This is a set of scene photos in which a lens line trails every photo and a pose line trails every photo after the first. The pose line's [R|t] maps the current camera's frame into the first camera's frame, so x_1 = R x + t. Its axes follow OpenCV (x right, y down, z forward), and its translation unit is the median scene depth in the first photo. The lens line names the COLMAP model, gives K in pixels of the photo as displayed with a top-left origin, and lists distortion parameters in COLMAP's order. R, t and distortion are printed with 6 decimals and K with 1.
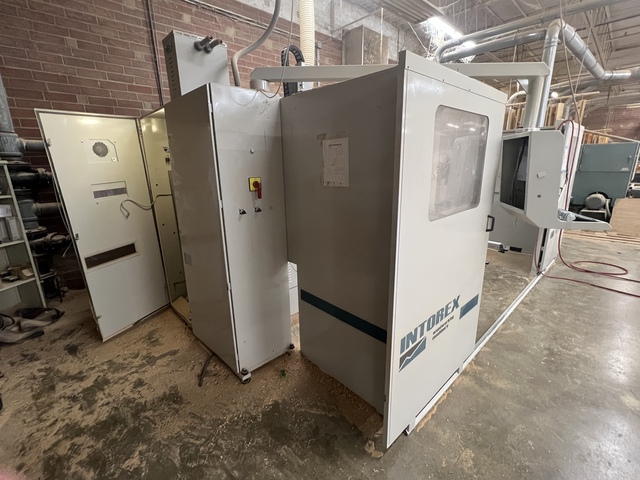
lens RADIAL K [[293.2, 0, 319.4], [0, 293.2, 240.4], [0, 0, 1]] dist [-0.003205, 0.000604]
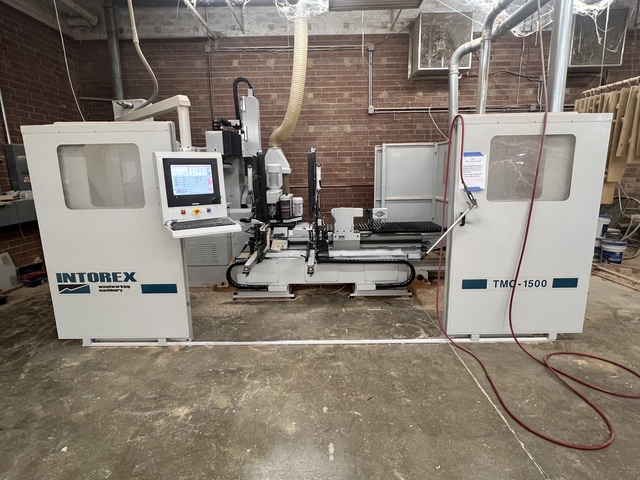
lens RADIAL K [[347.5, 0, 320.6], [0, 347.5, 240.4], [0, 0, 1]] dist [-0.001037, -0.000468]
pose [[0.722583, 0.147304, -0.675408, 1.257015], [-0.179289, 0.983535, 0.022693, -0.086146], [0.667630, 0.104695, 0.737095, 0.220429]]
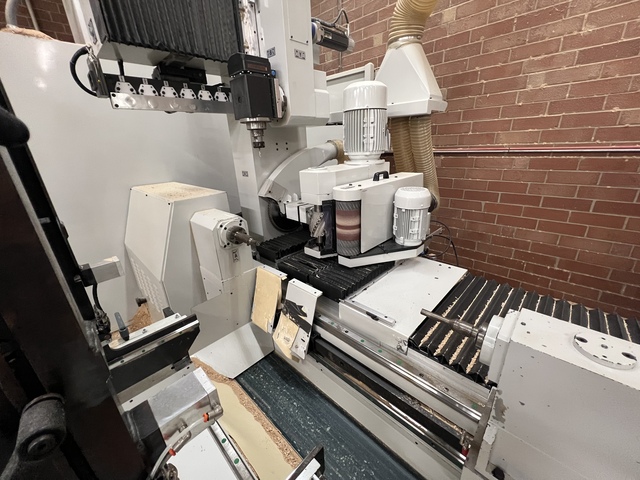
lens RADIAL K [[256.7, 0, 319.9], [0, 256.7, 238.9], [0, 0, 1]] dist [-0.001536, -0.000384]
pose [[0.041461, 0.368507, -0.928700, 0.408568], [-0.220568, 0.909943, 0.351217, -0.268002], [0.974490, 0.190280, 0.119008, 1.182321]]
